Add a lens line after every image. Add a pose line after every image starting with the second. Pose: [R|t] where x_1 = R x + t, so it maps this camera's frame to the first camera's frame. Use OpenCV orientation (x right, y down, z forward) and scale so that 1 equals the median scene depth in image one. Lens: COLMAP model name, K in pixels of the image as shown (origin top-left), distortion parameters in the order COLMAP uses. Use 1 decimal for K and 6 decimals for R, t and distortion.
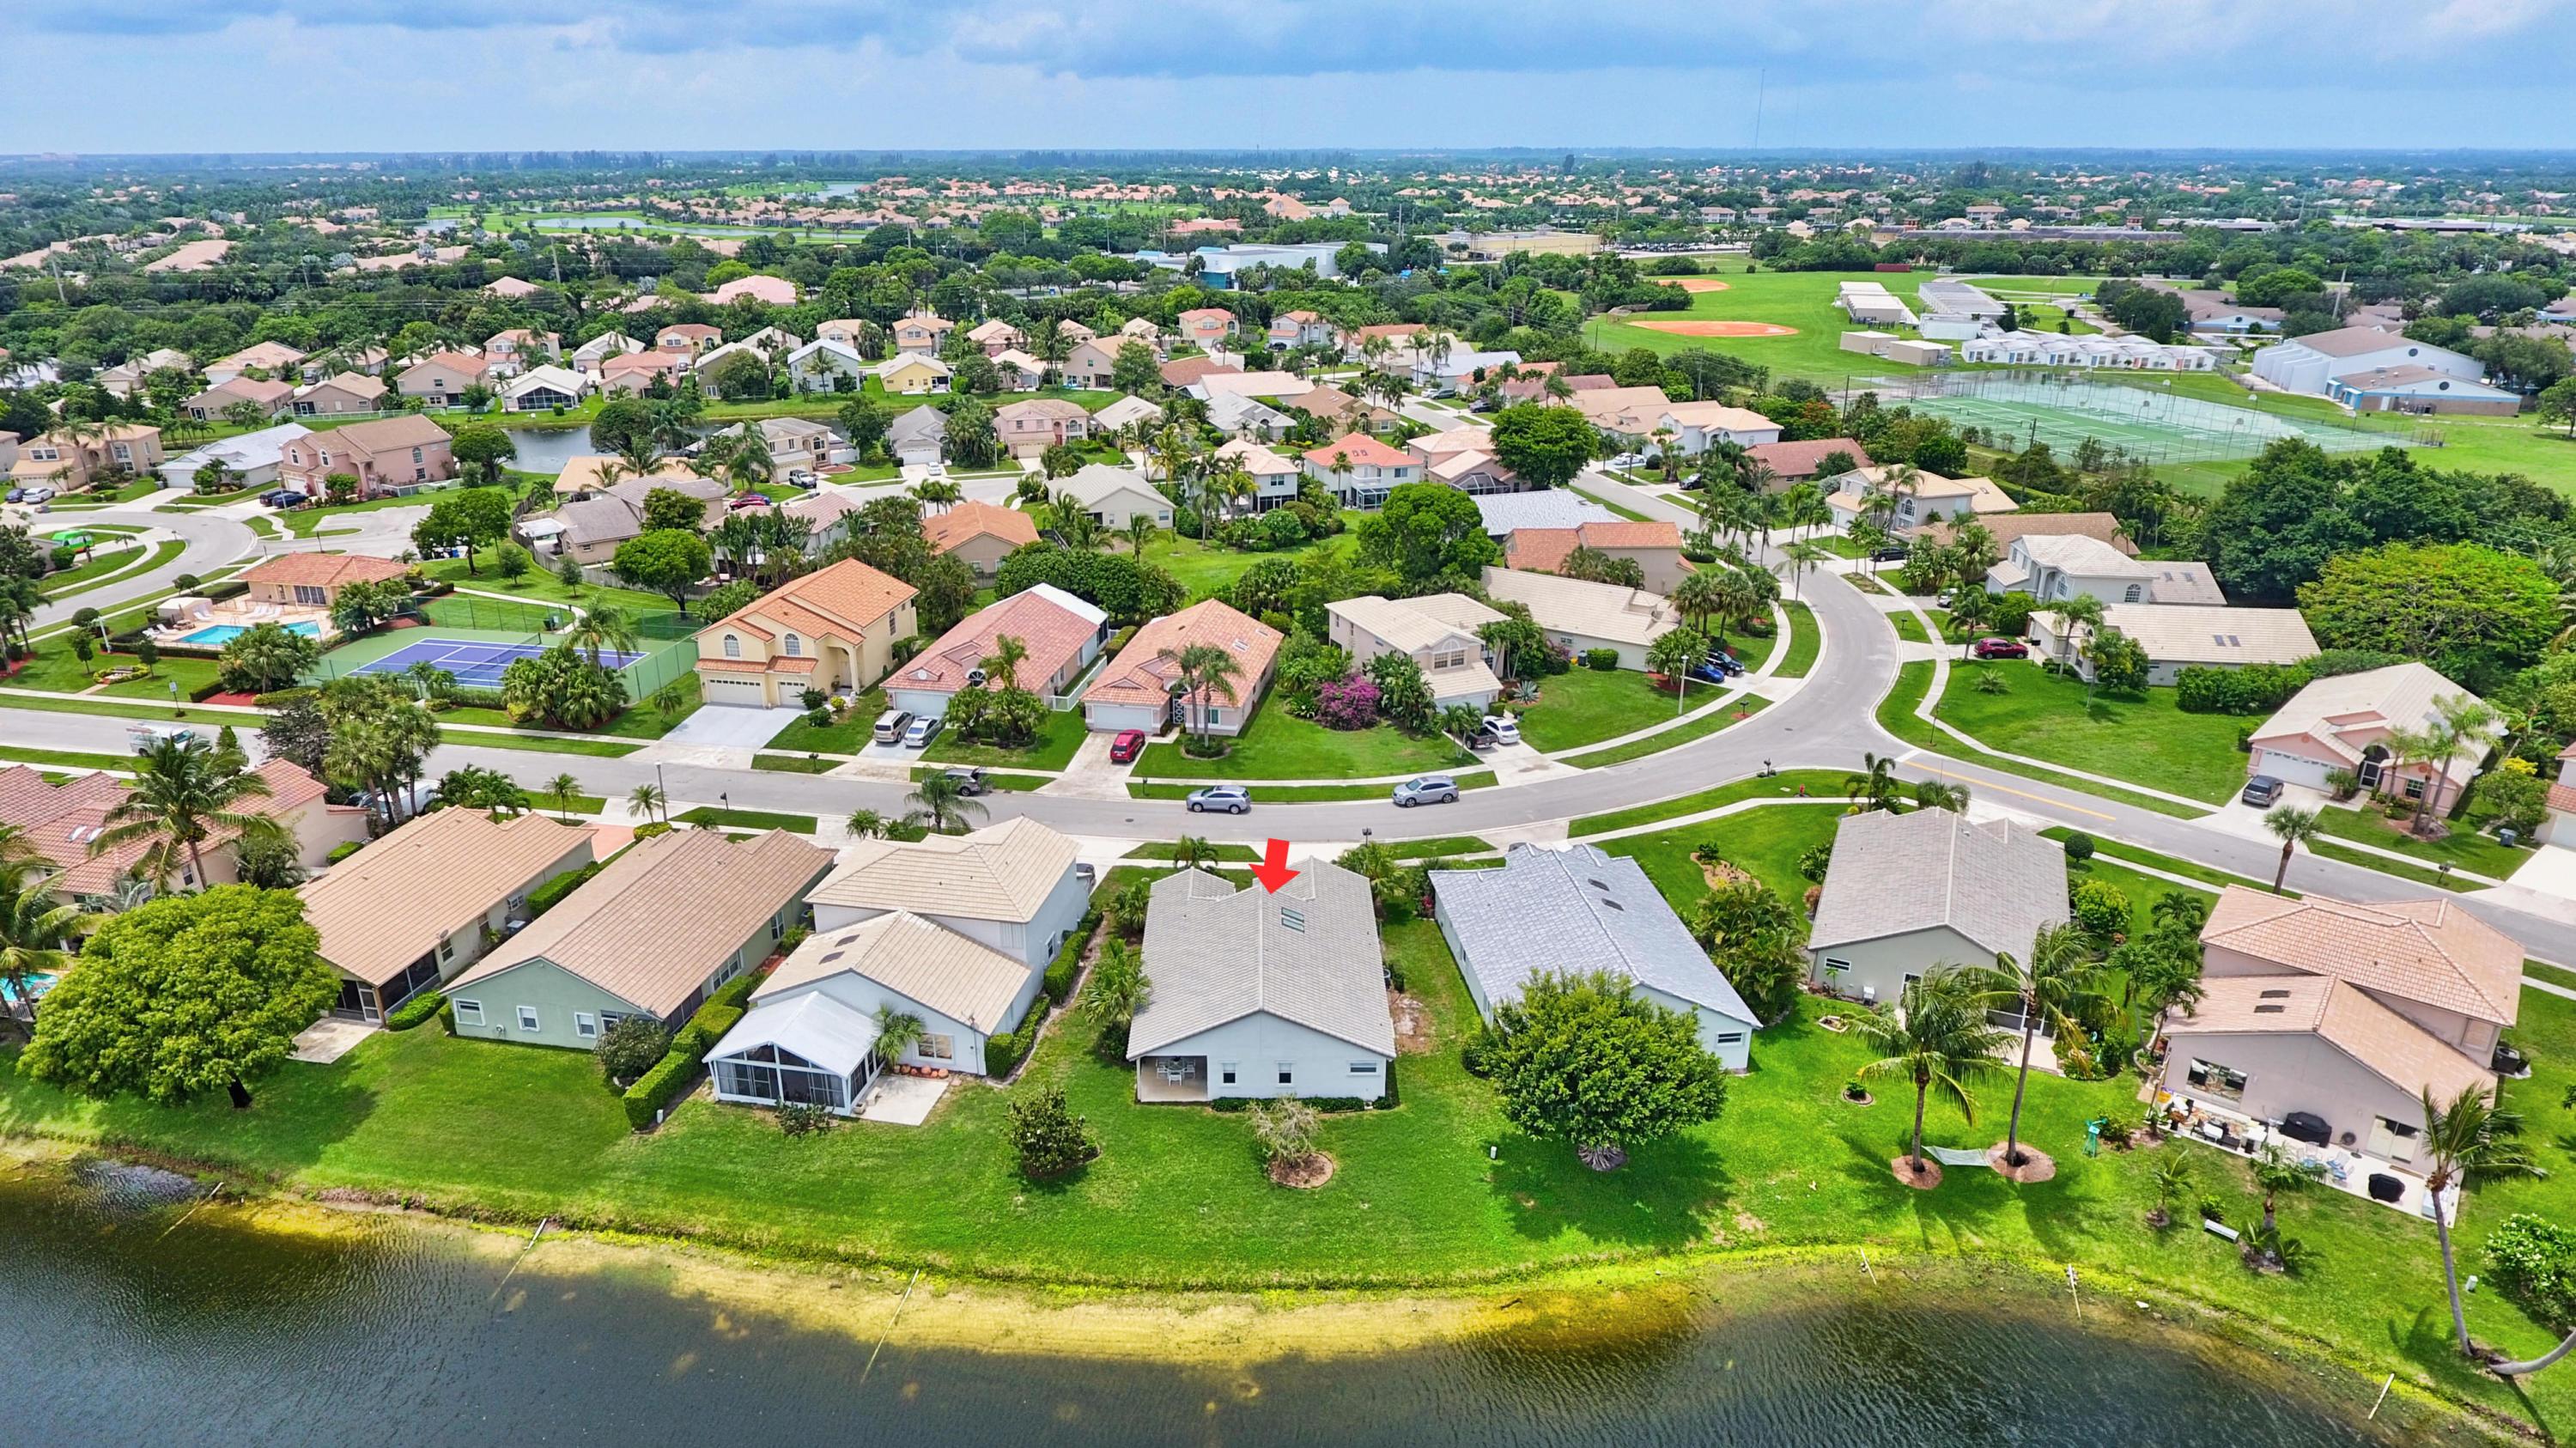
lens RADIAL K [[1528.7, 0, 1256.3], [0, 1528.7, 730.7], [0, 0, 1]] dist [-0.001695, -0.000312]
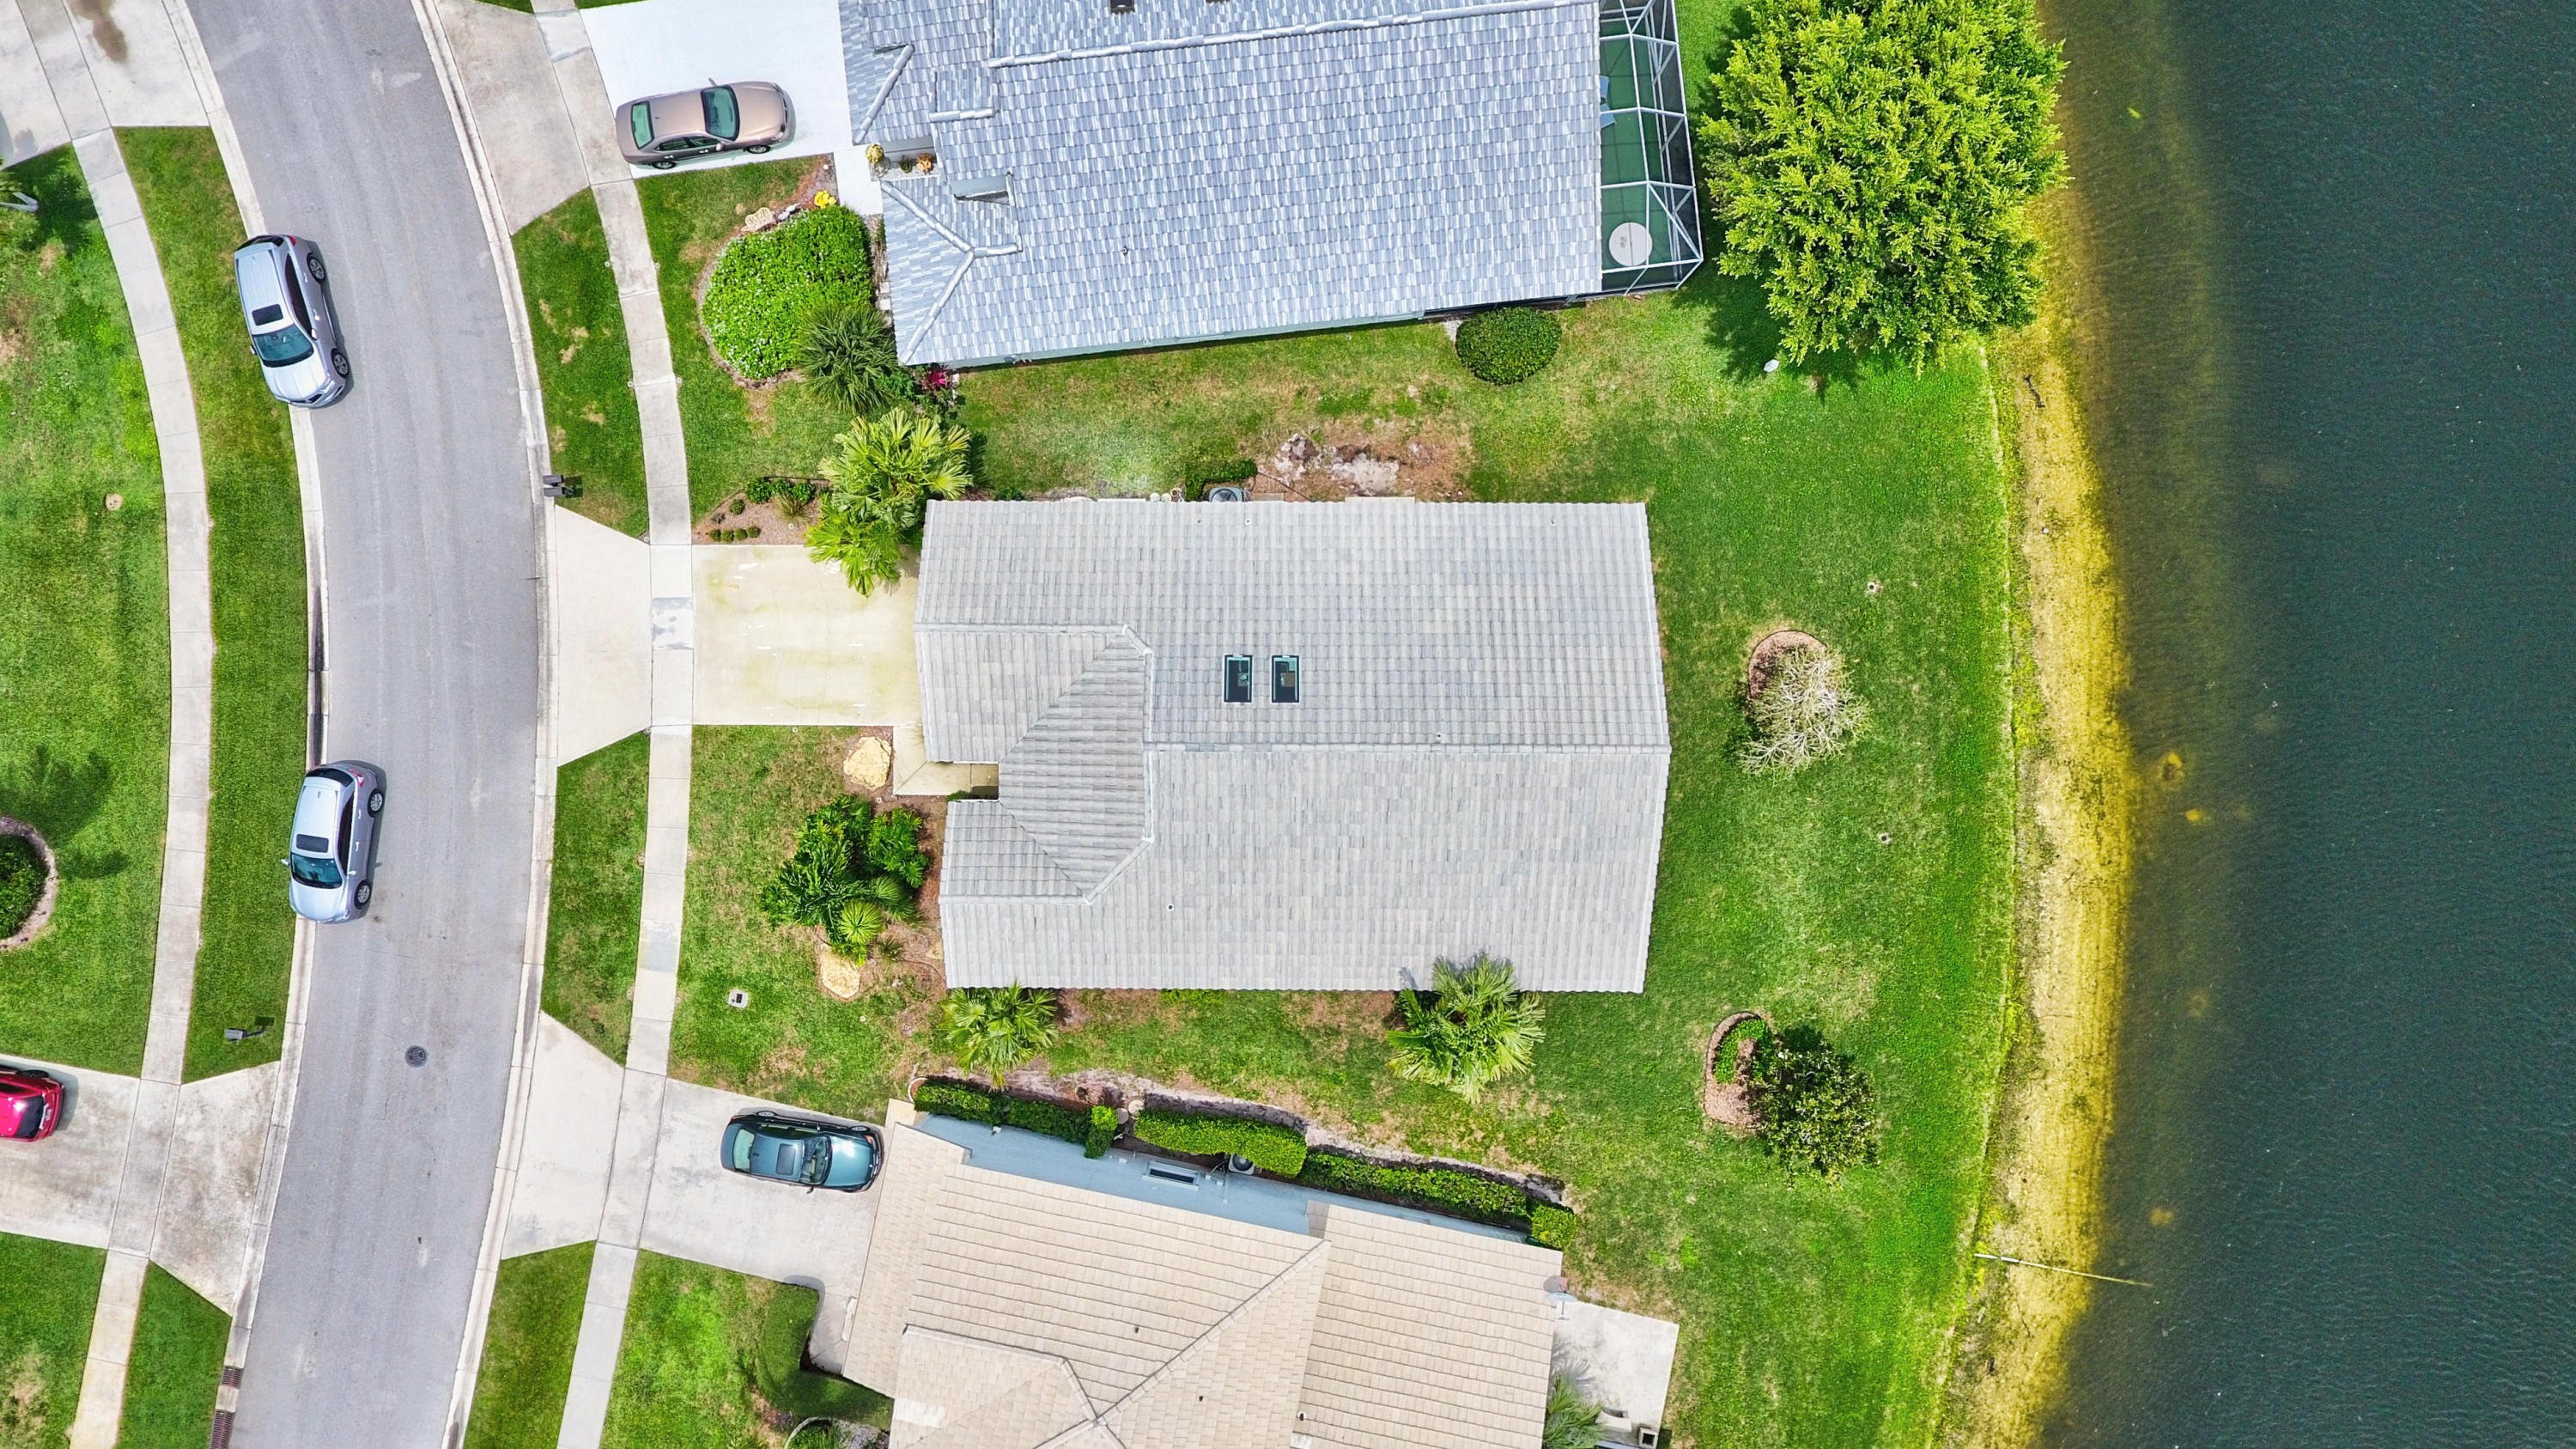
lens RADIAL K [[1515.4, 0, 1253.8], [0, 1515.4, 727.9], [0, 0, 1]] dist [-0.000203, -0.002309]
pose [[0.005260, -0.999986, 0.000383, 0.005904], [0.366960, 0.002286, 0.930234, -0.218563], [-0.930222, -0.004753, 0.366967, 0.587524]]
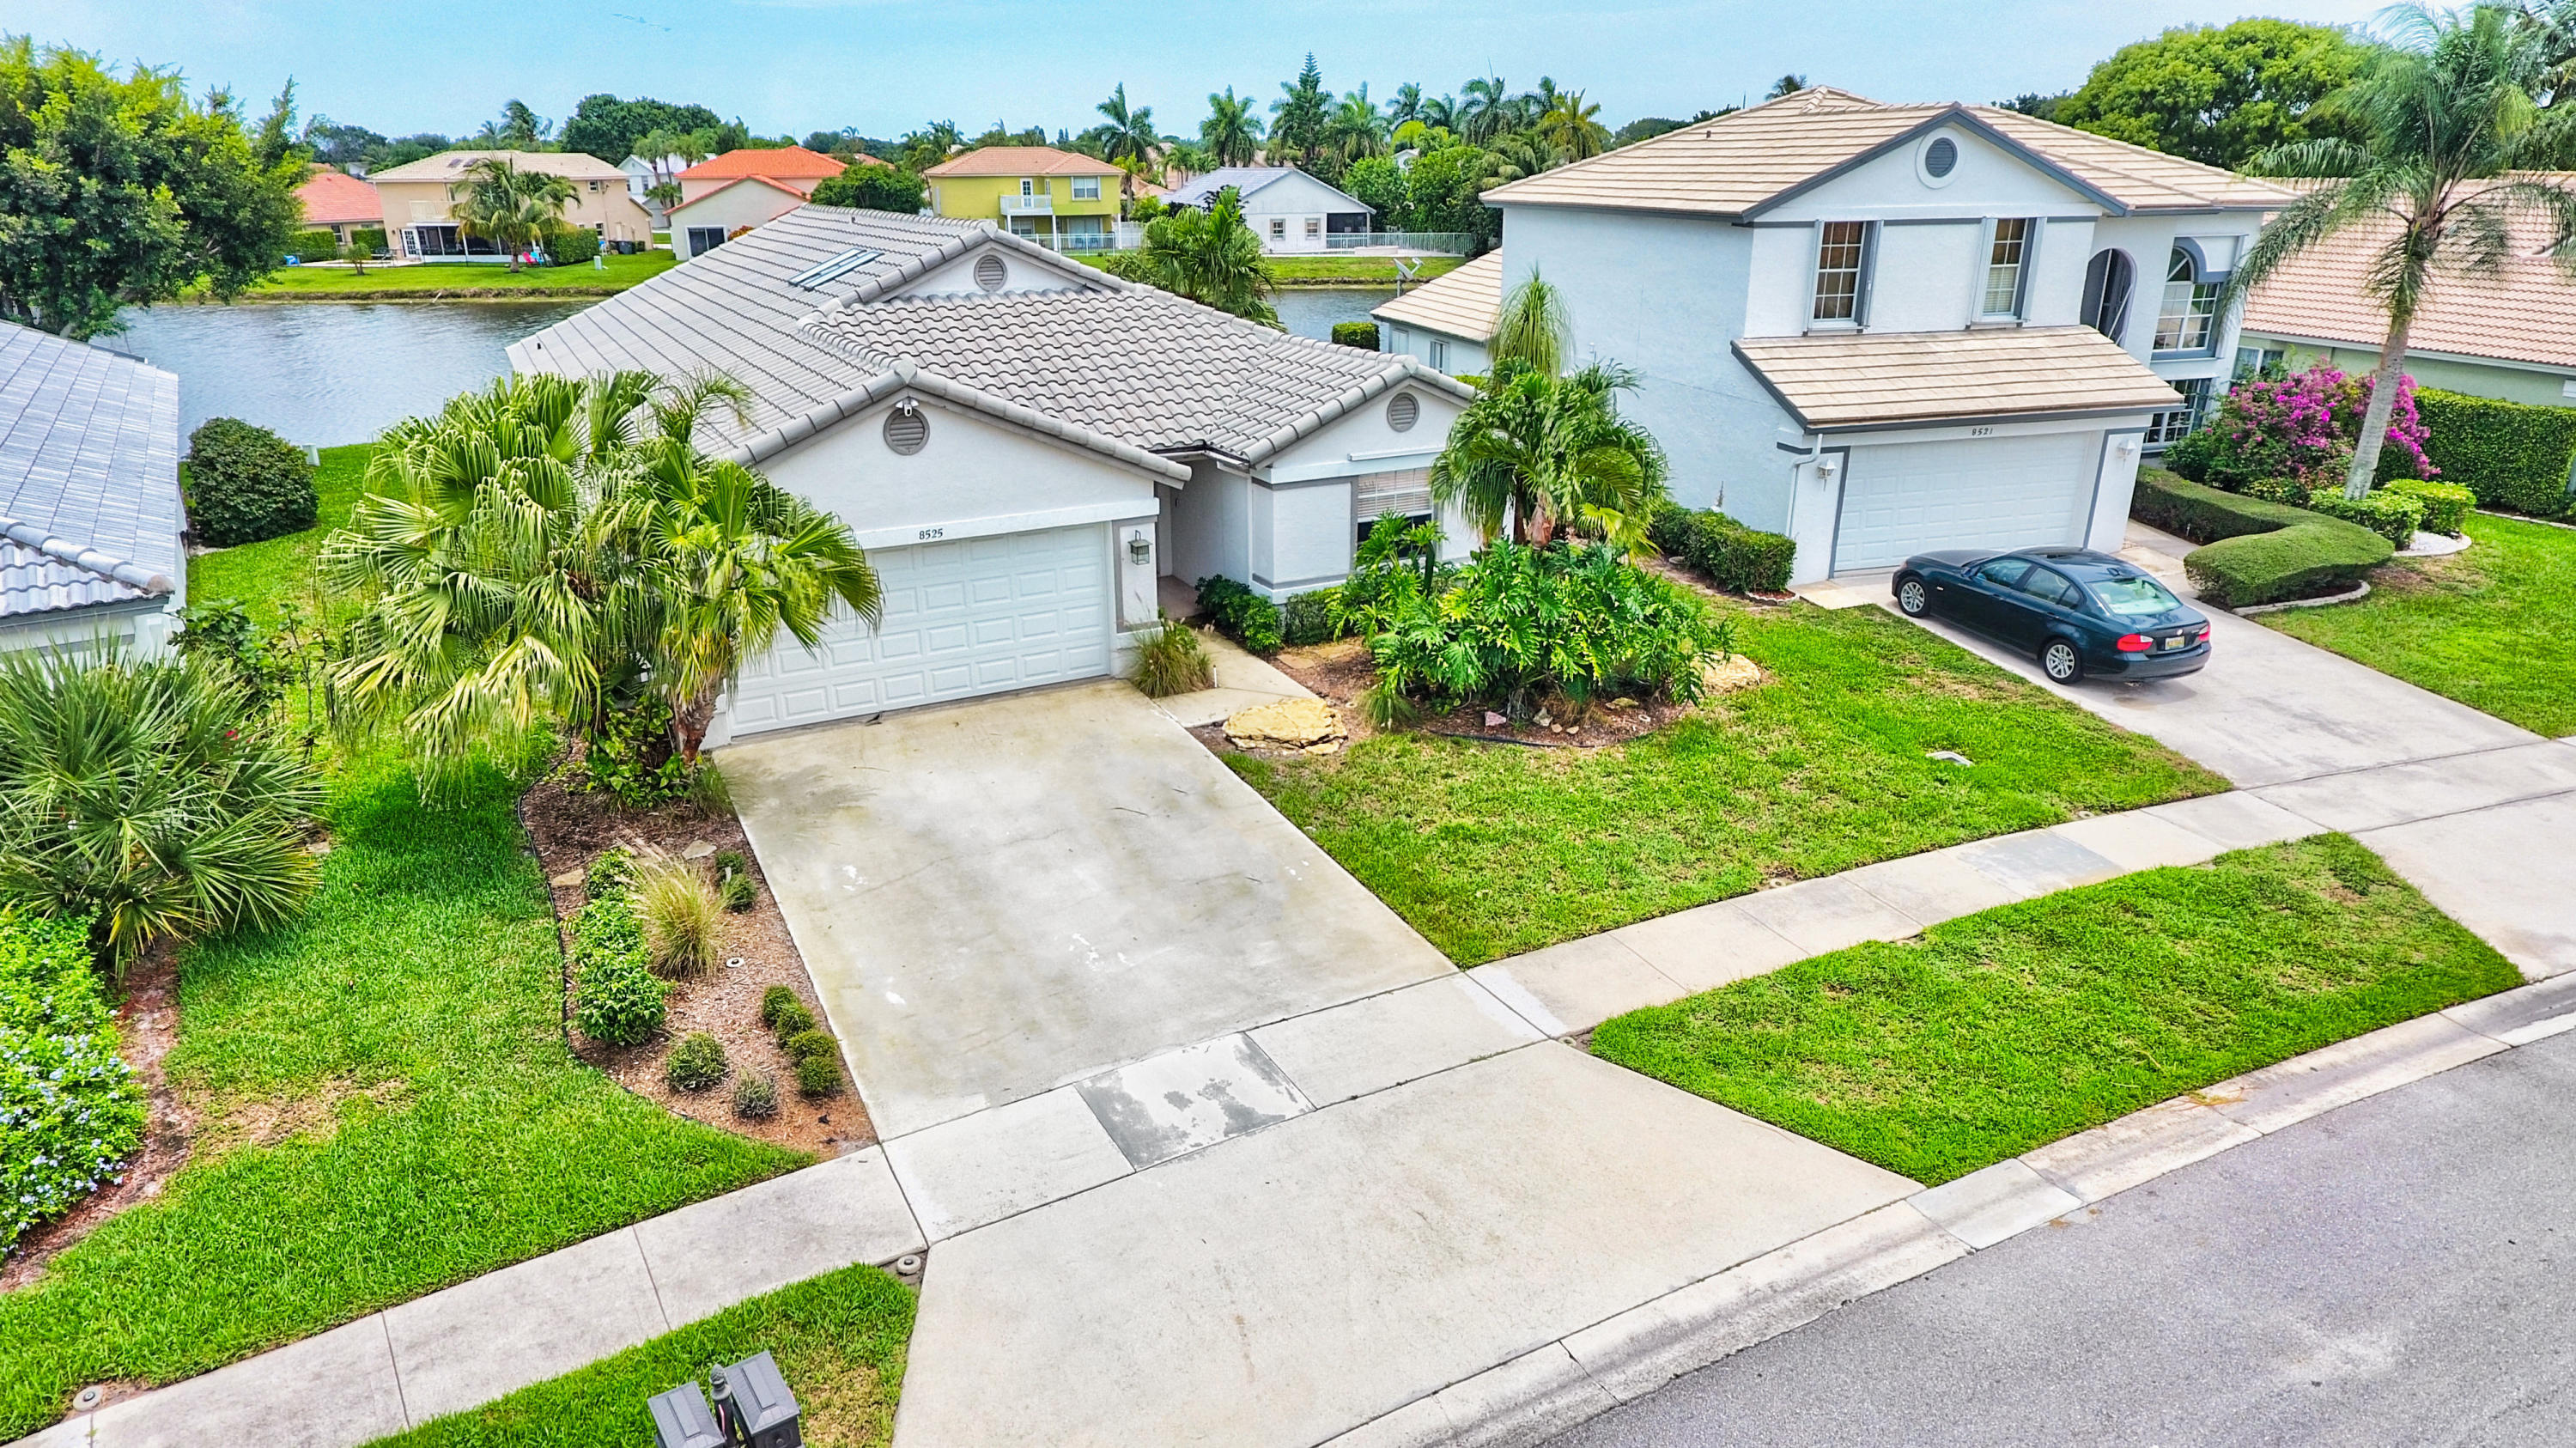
lens RADIAL K [[1520.8, 0, 1255.9], [0, 1520.8, 723.4], [0, 0, 1]] dist [-0.000557, -0.002533]
pose [[-0.888159, 0.168011, -0.427722, 0.065932], [-0.156450, 0.764613, 0.625212, -0.005531], [0.432084, 0.622205, -0.652813, 0.909942]]
